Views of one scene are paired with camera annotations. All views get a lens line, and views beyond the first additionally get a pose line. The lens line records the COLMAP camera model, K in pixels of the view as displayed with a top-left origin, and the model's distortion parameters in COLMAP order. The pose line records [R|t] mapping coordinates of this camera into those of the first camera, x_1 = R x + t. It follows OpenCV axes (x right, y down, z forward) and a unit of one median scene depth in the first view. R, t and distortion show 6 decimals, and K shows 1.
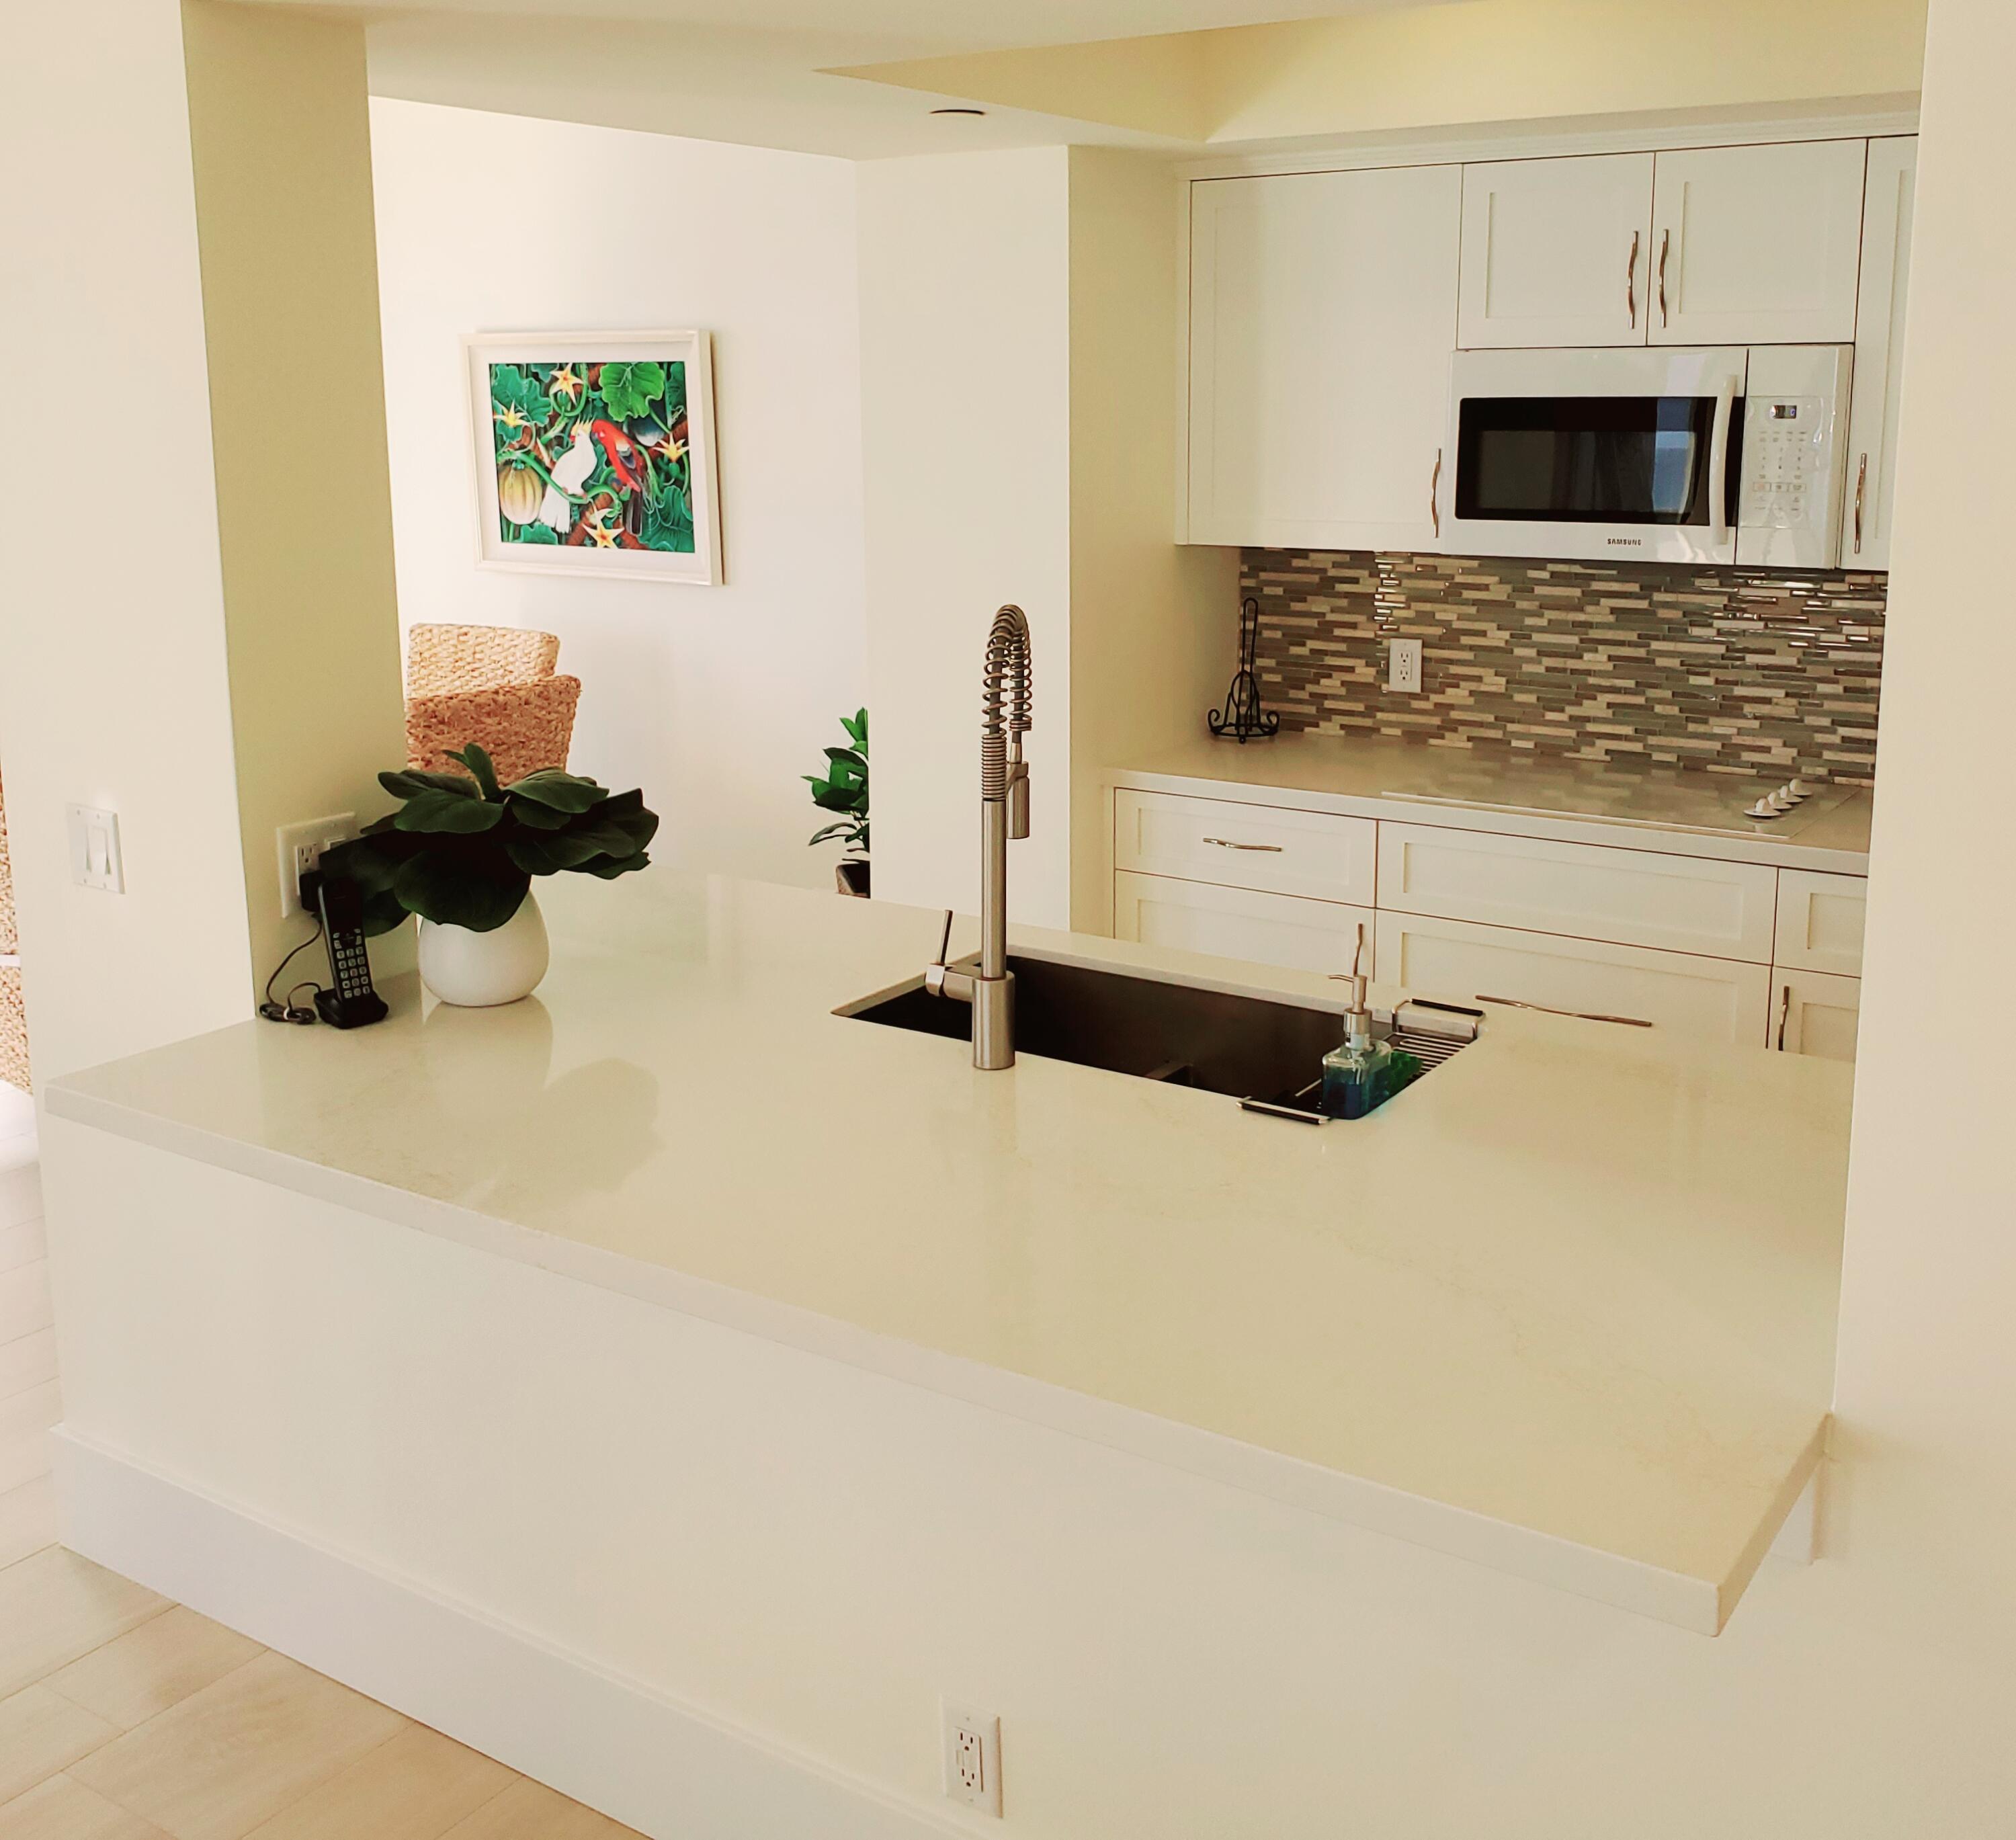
lens RADIAL K [[2100.4, 0, 1009.7], [0, 2100.4, 914.9], [0, 0, 1]] dist [-0.019253, 0.000000]
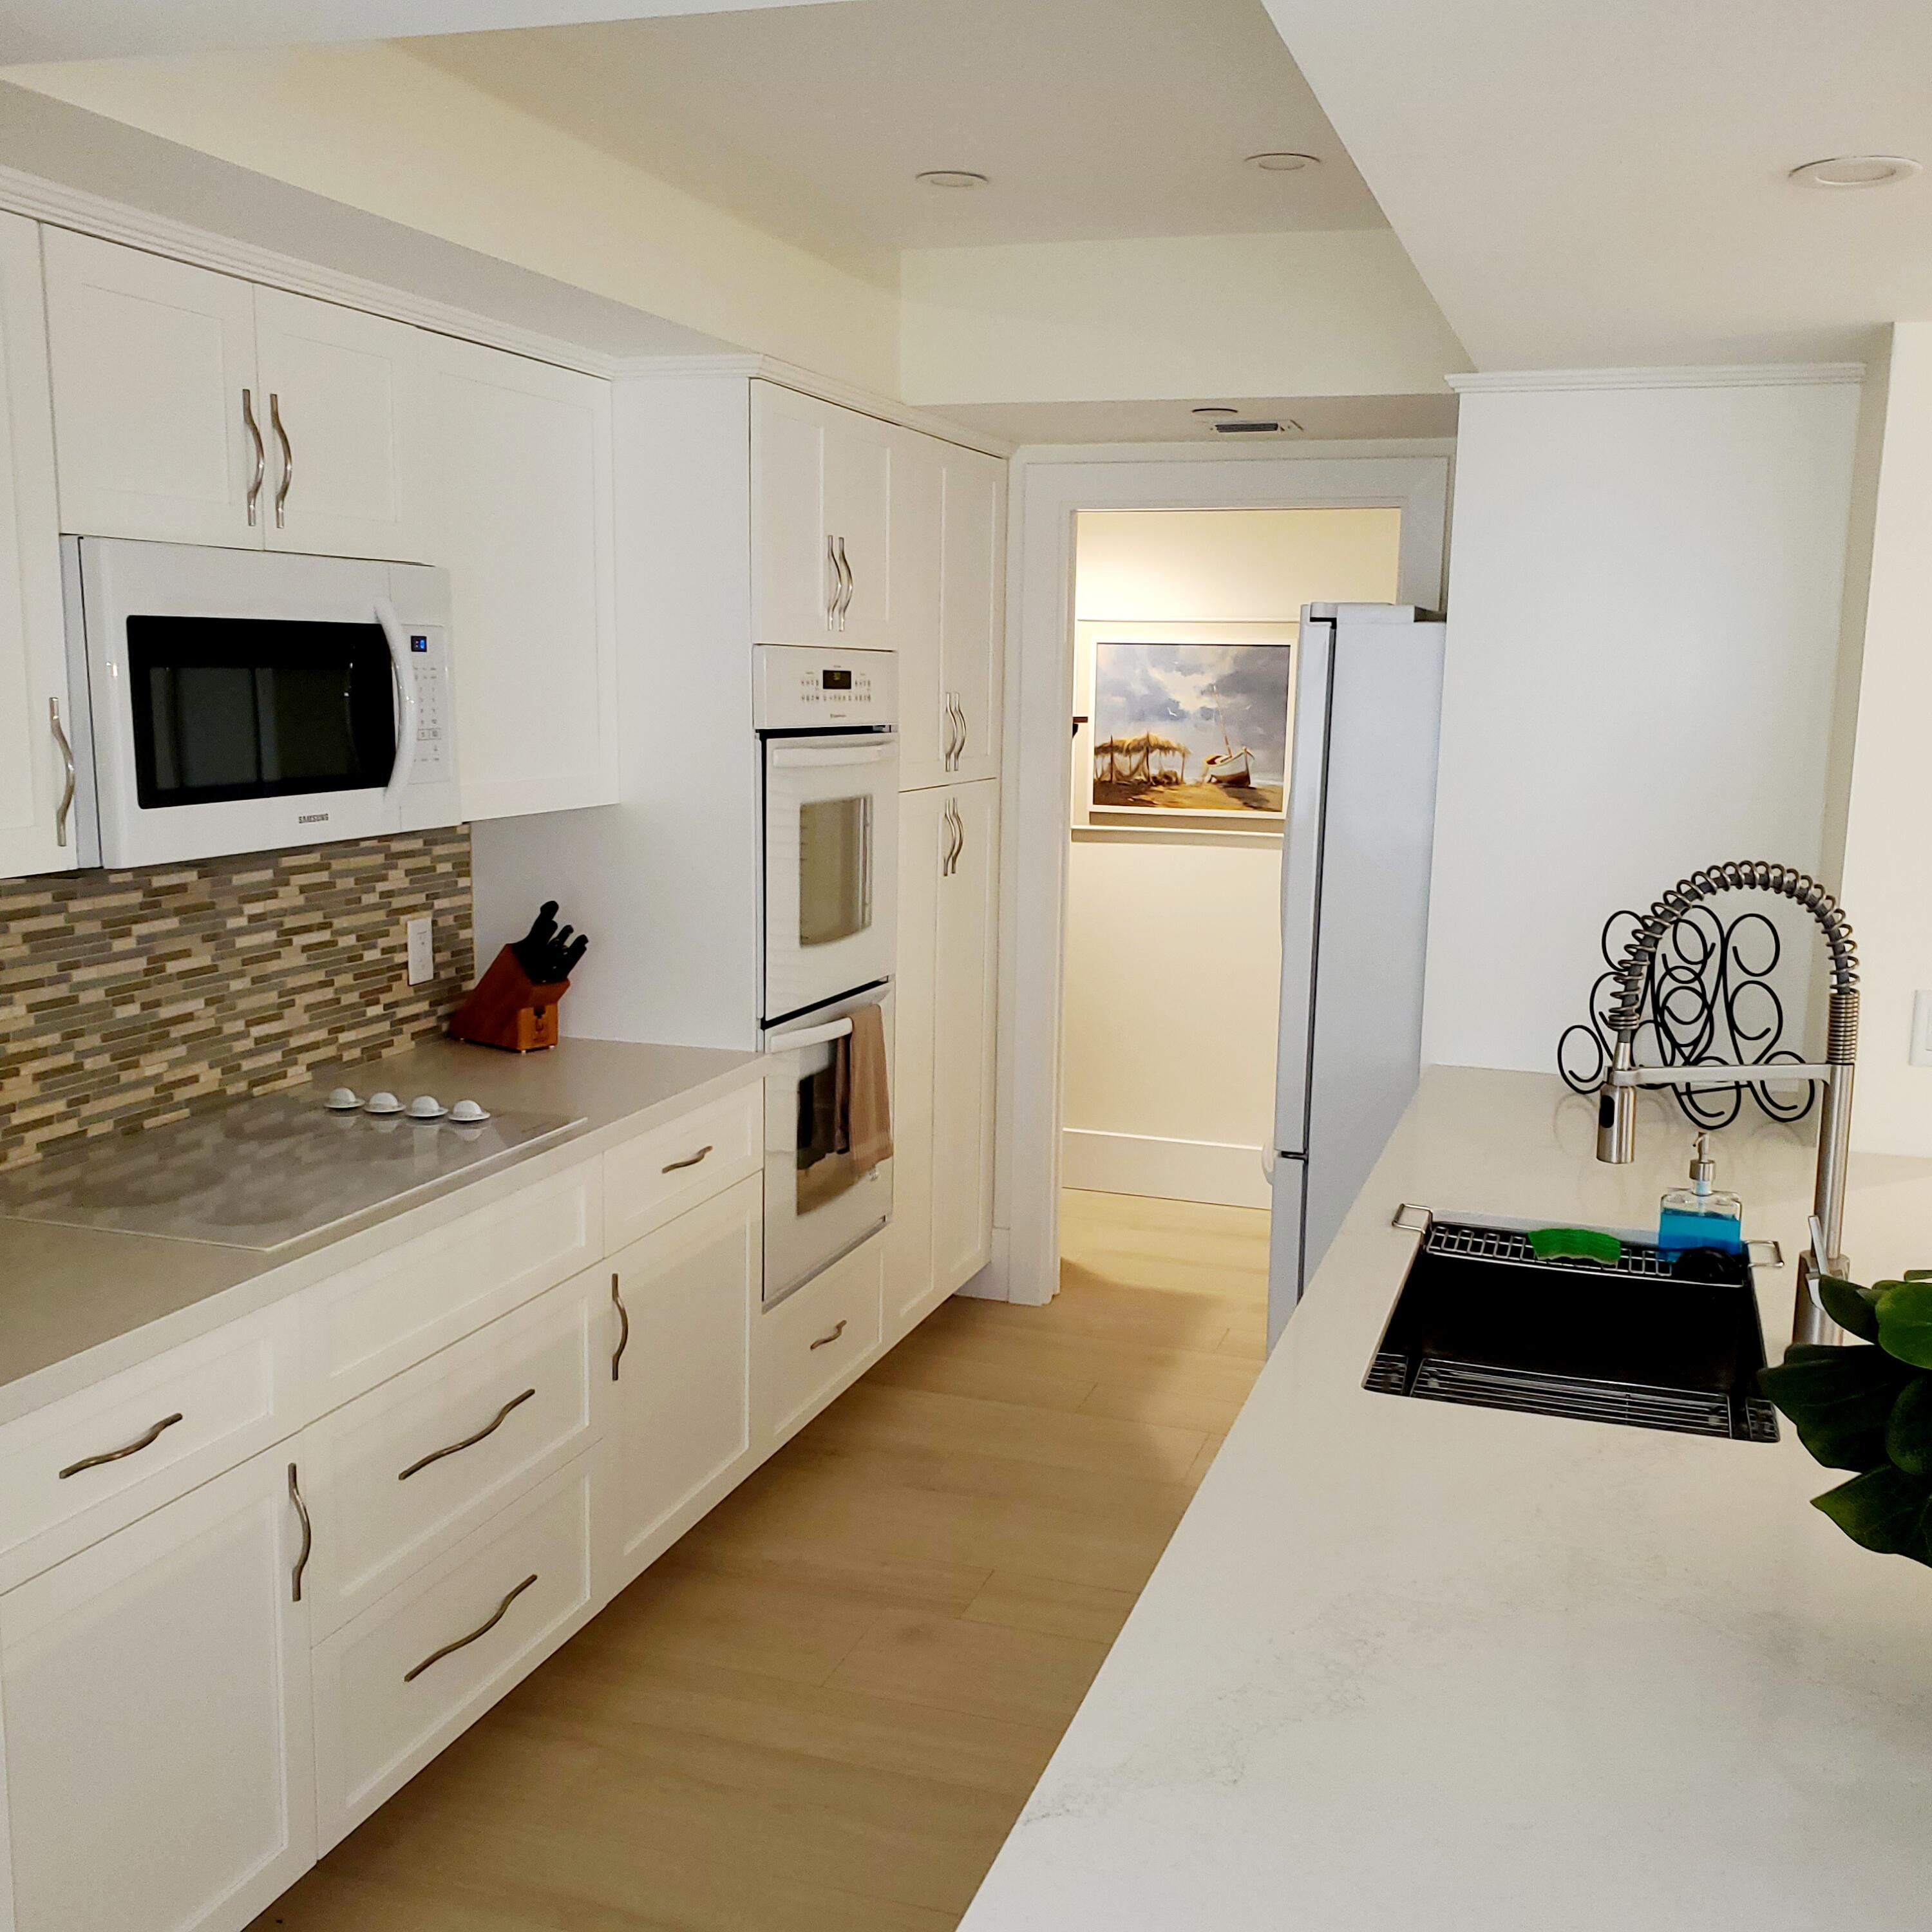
lens RADIAL K [[2049.9, 0, 968.2], [0, 2049.9, 971.5], [0, 0, 1]] dist [0.067160, 0.000000]
pose [[-0.279180, -0.136152, 0.950537, -0.430917], [0.229720, 0.951683, 0.203787, -0.204652], [-0.932356, 0.275251, -0.234414, 0.897776]]
